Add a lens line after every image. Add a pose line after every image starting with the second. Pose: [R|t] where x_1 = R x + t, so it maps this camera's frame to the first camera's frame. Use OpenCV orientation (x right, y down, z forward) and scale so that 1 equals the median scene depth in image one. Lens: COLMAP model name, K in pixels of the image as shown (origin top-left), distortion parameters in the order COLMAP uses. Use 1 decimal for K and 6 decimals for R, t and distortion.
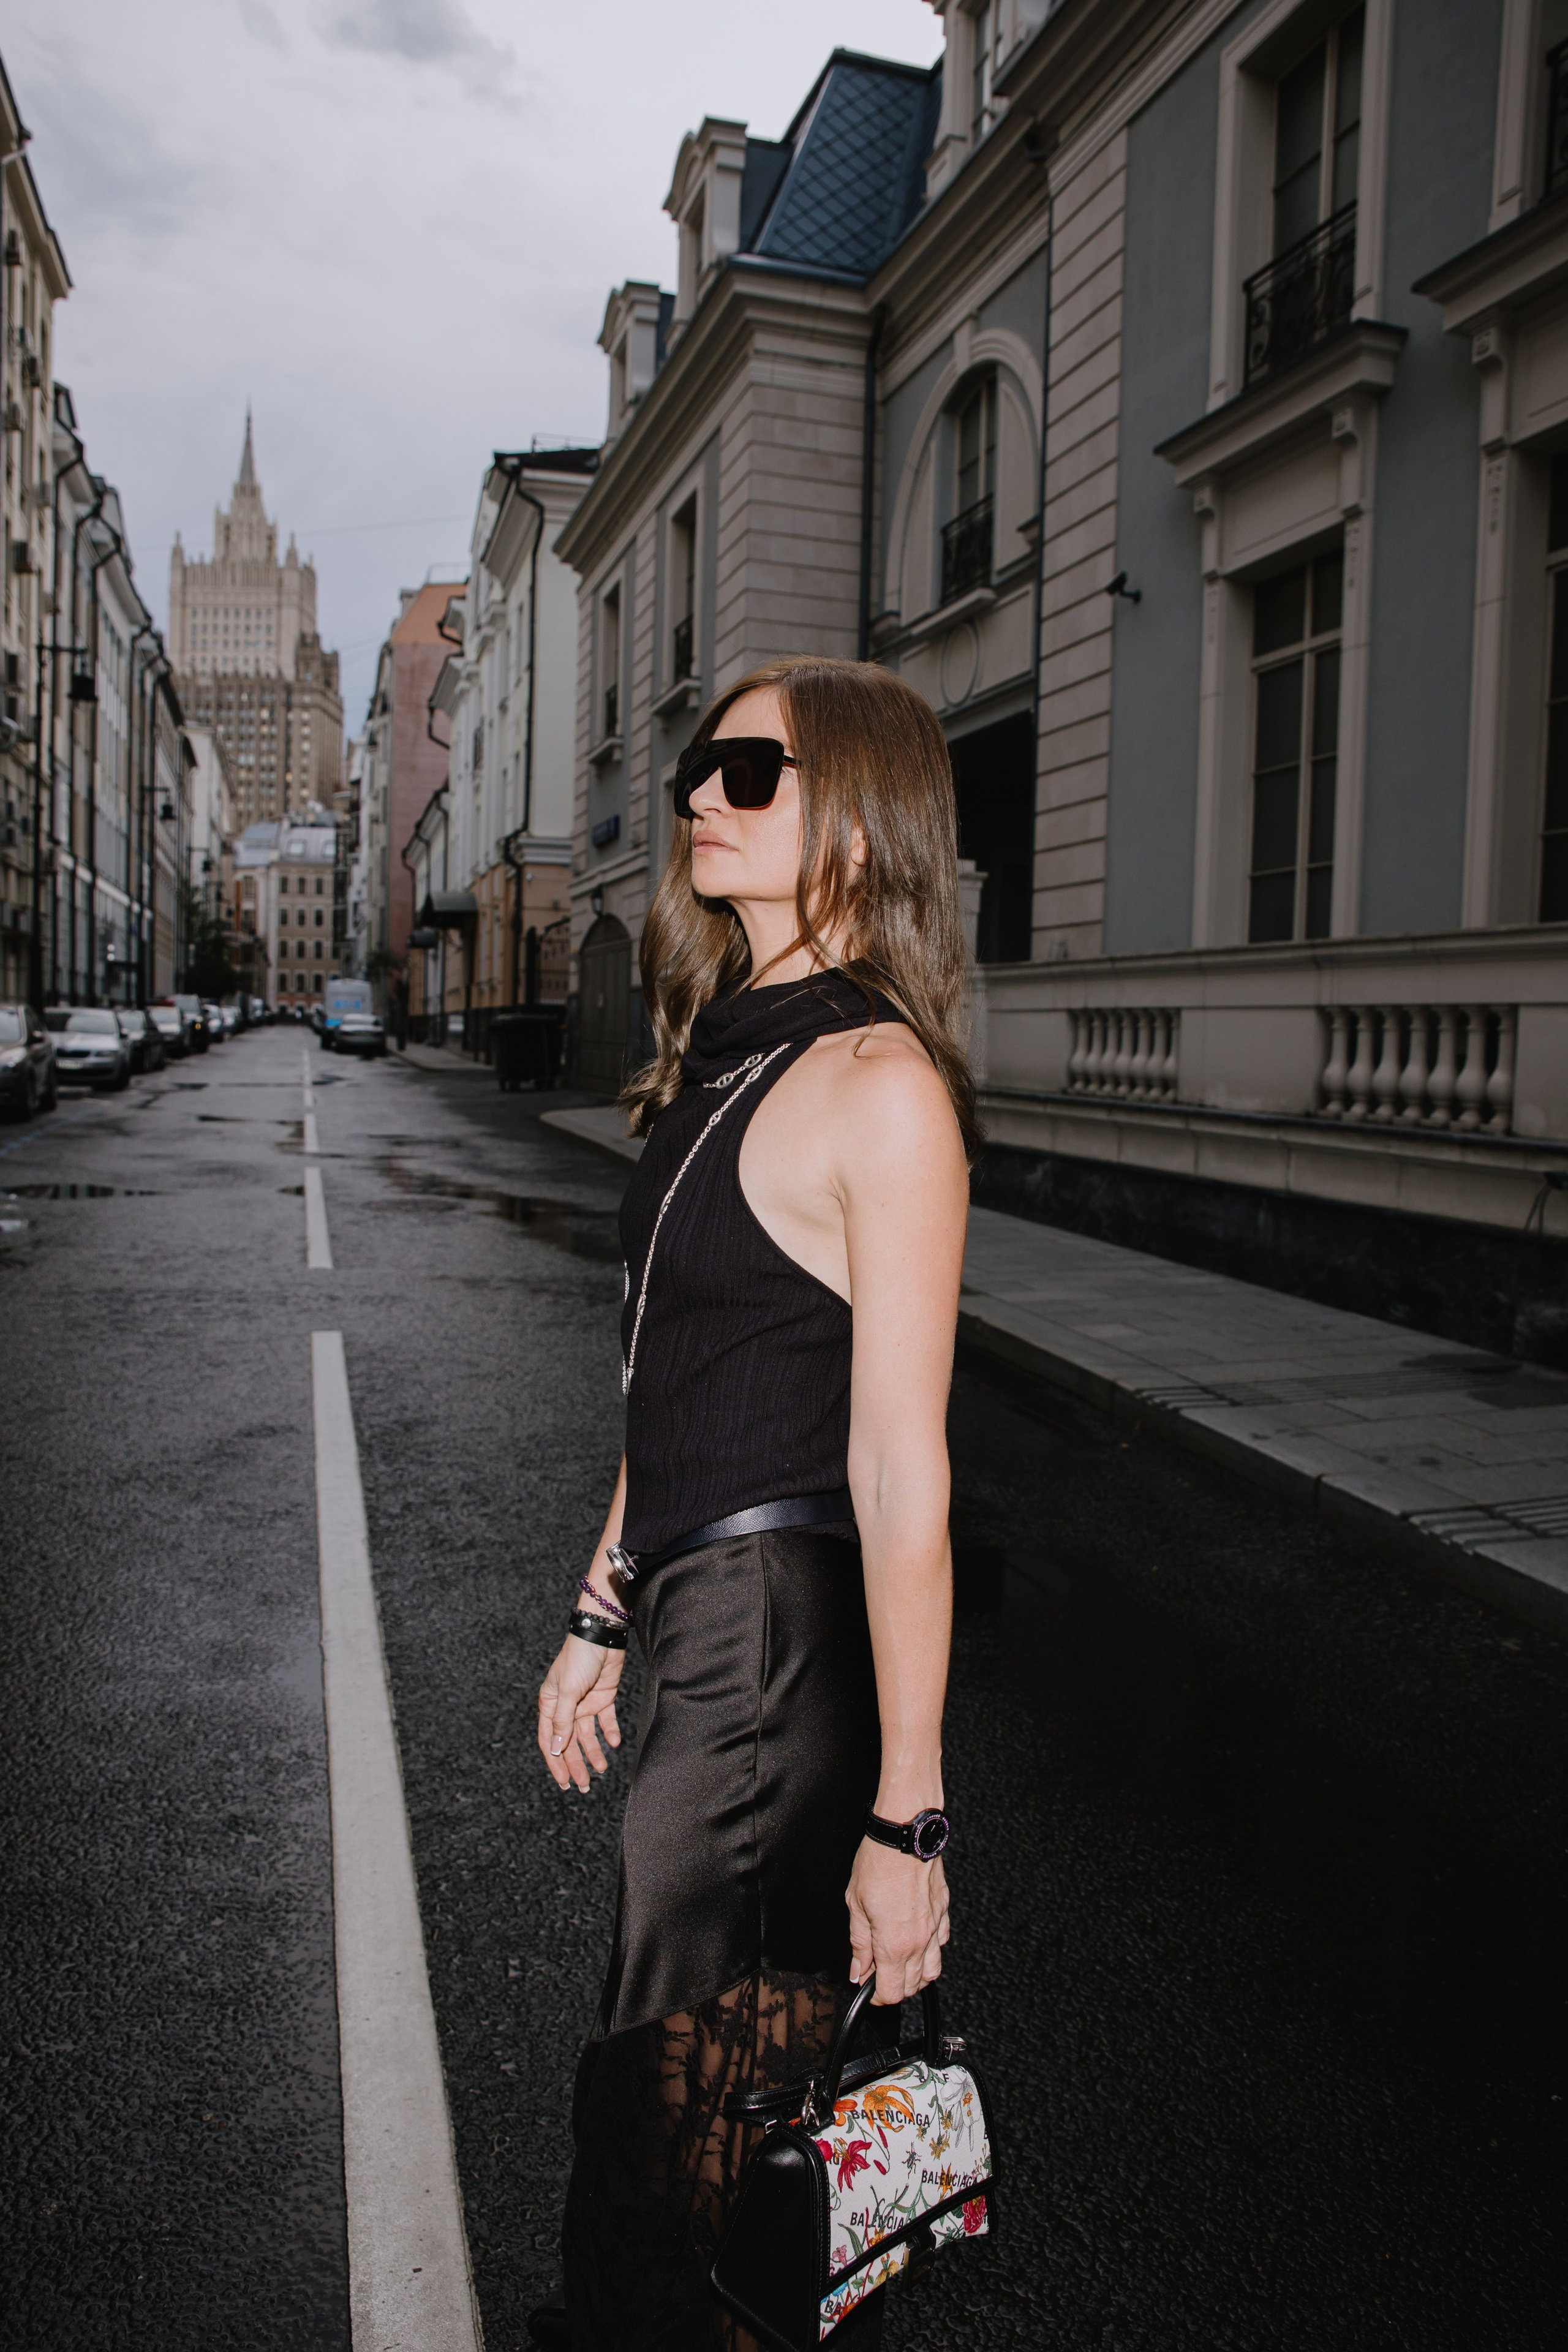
lens RADIAL K [[1643.3, 0, 785.7], [0, 1643.3, 1179.1], [0, 0, 1]] dist [-0.135650, 0.095237]
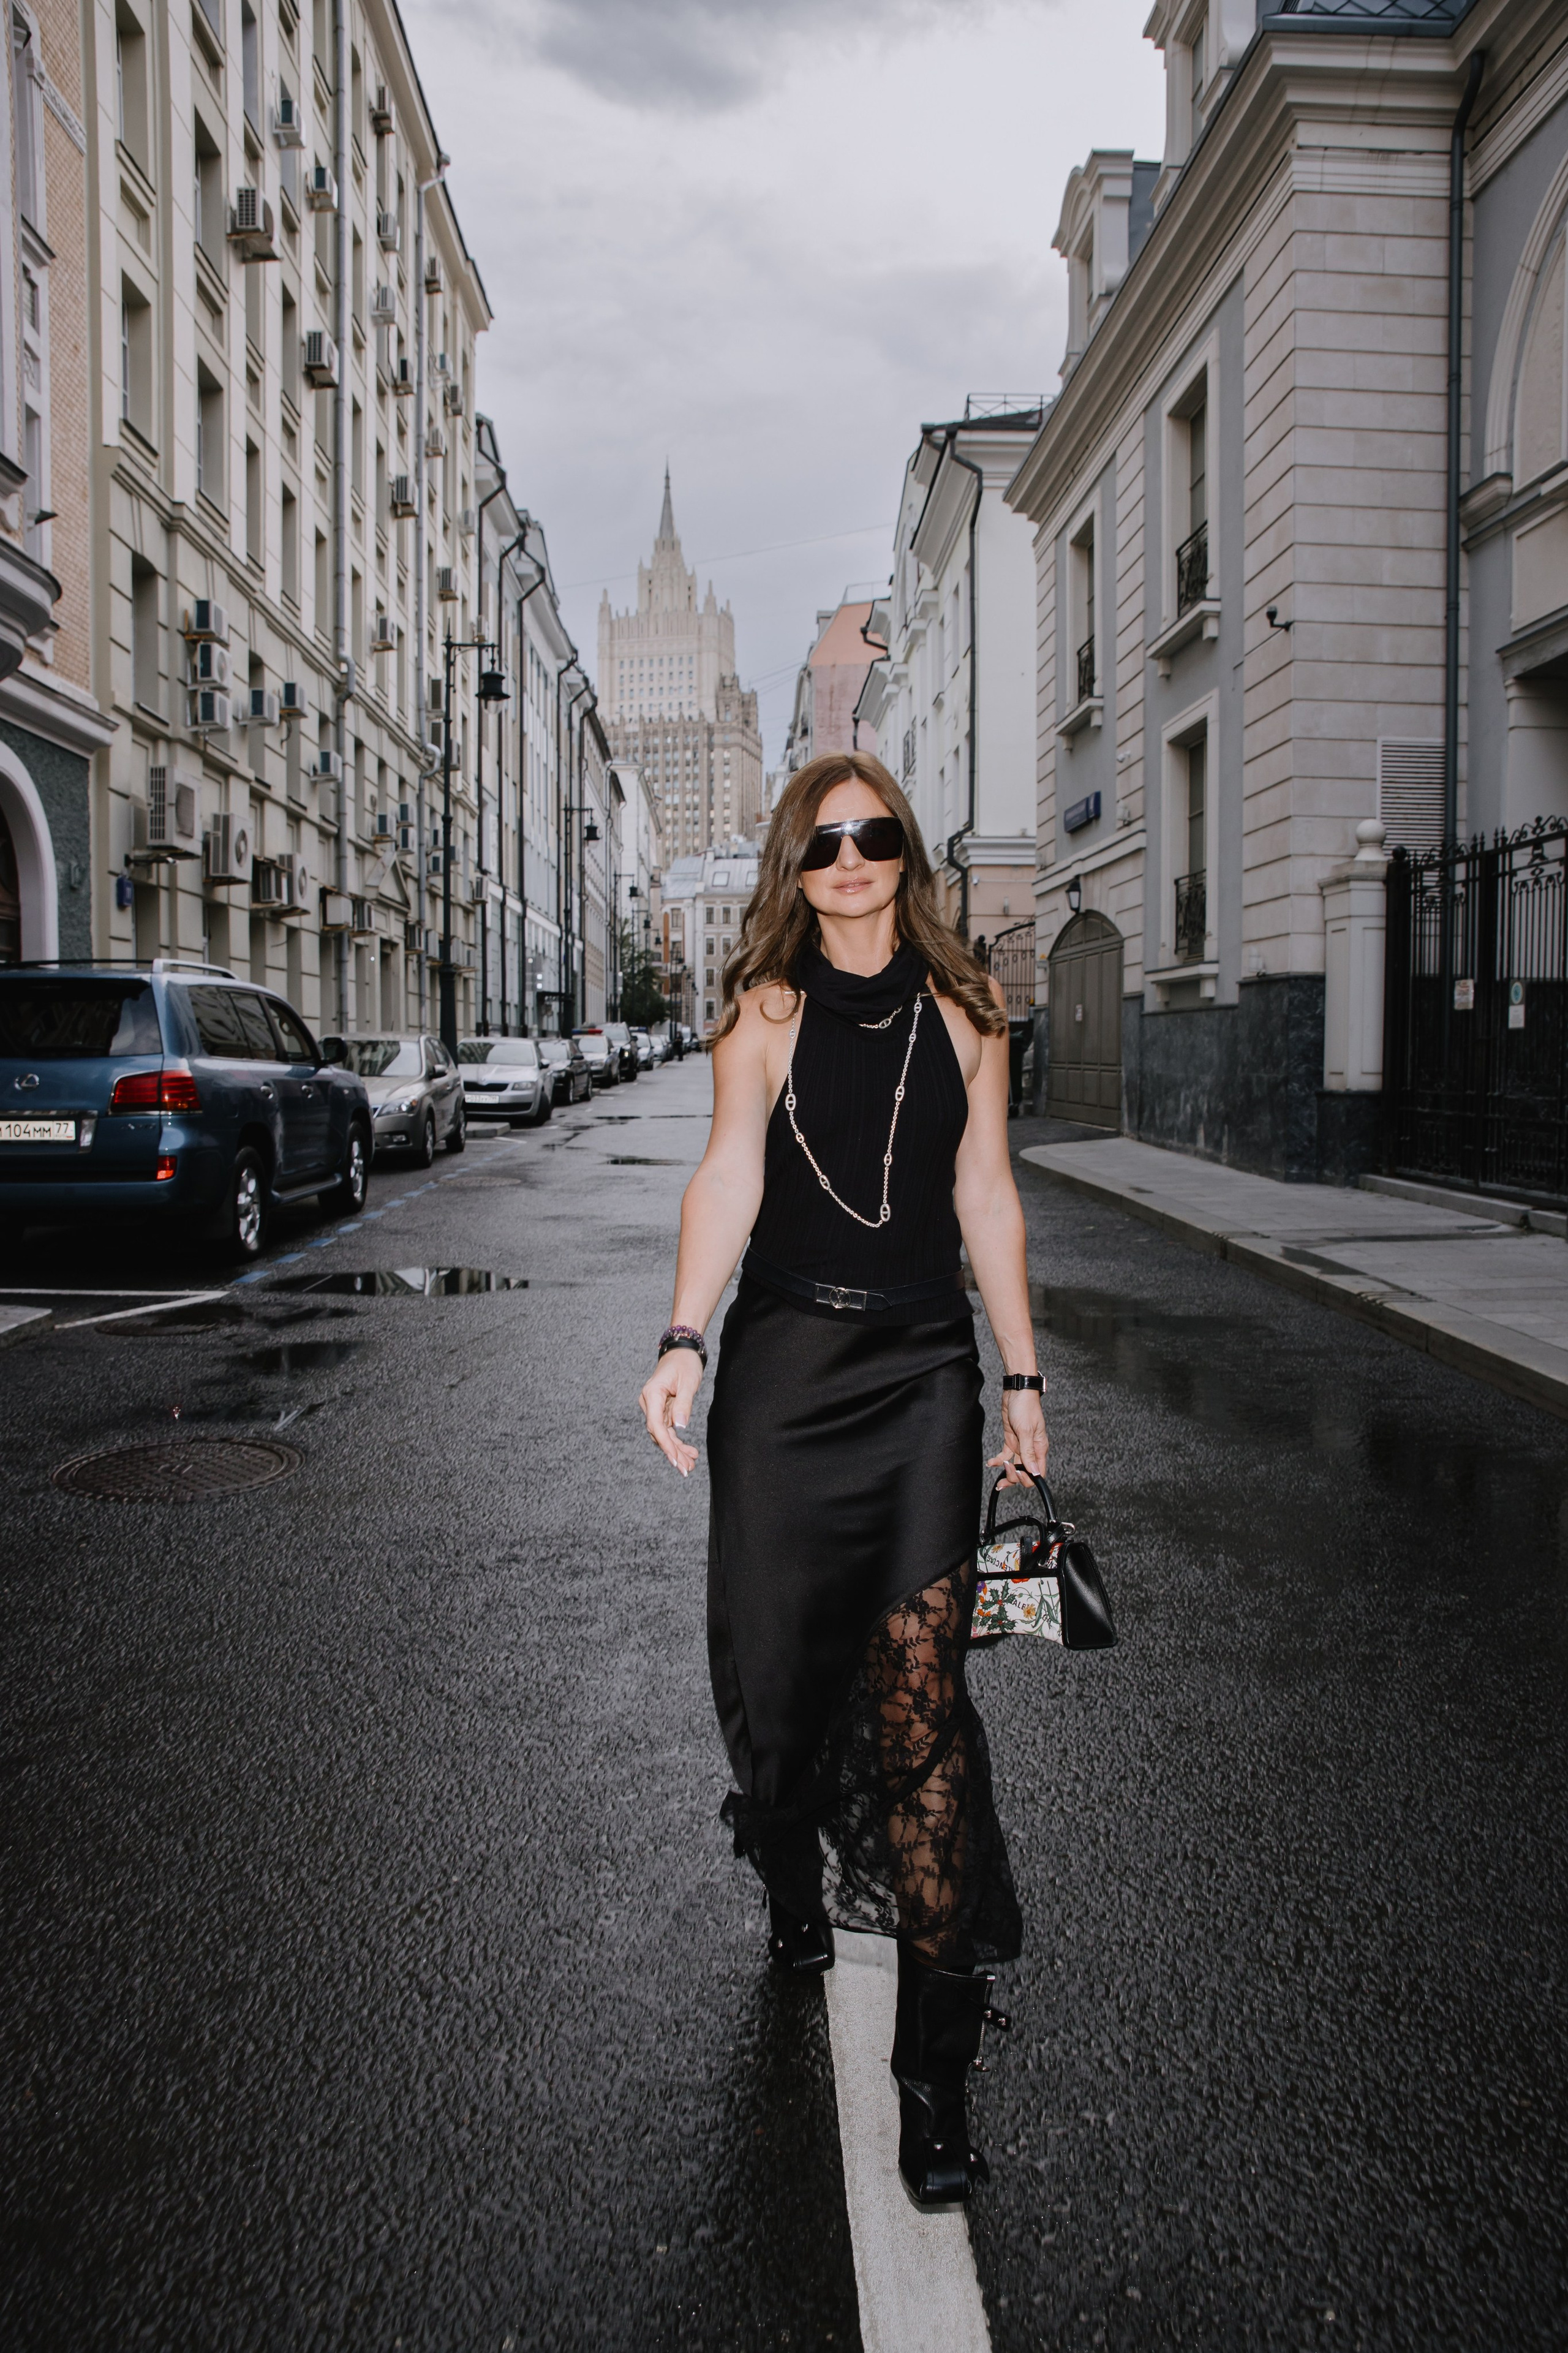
lens RADIAL K [[1621.0, 0, 785.3], [0, 1621.0, 1183.4], [0, 0, 1]] dist [-0.139880, 0.099446]
pose [[0.967725, -0.007983, -0.251884, -0.051528], [0.005829, 0.999940, -0.009297, -0.014418], [0.251943, 0.007528, 0.967713, 0.159864]]
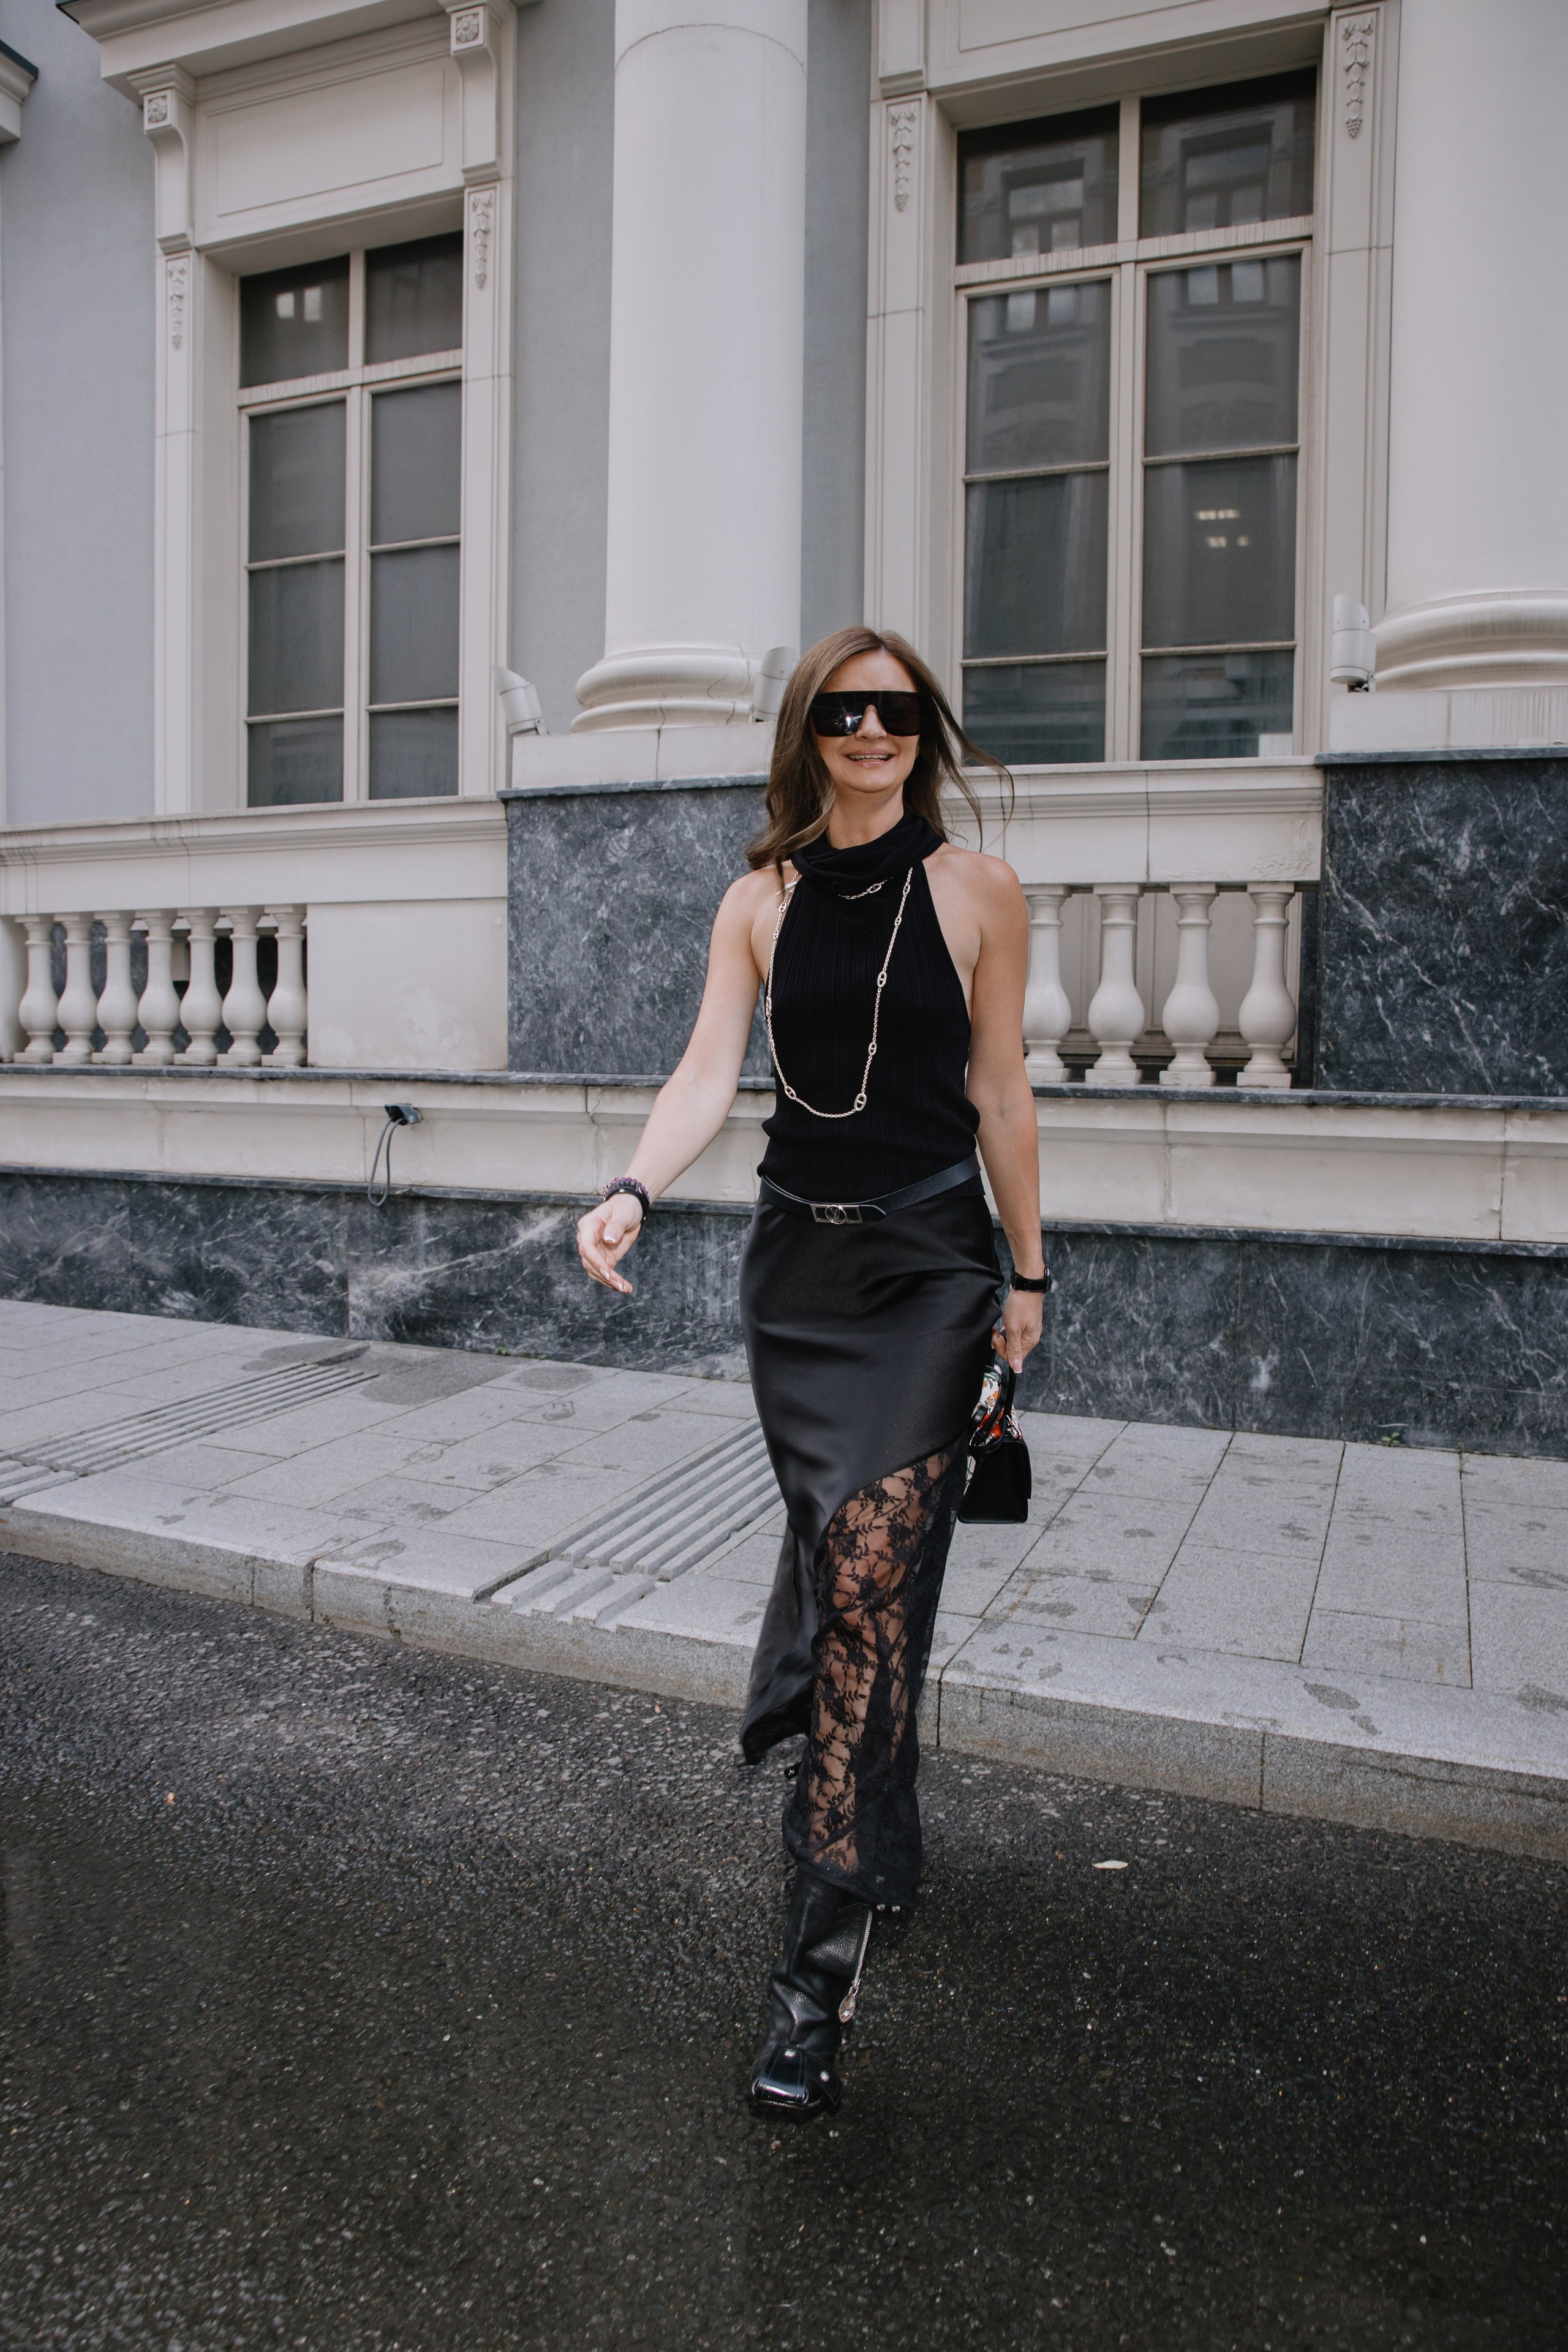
lens RADIAL K [[1640.7, 0, 776.6], [0, 1640.7, 1176.3], [0, 0, 1]] dist [-0.134394, 0.096826]
pose [[0.627527, -0.087218, 0.773694, -0.010601], [0.072819, 0.995925, 0.053207, 0.000453], [-0.775182, 0.022951, 0.631321, 0.082984]]
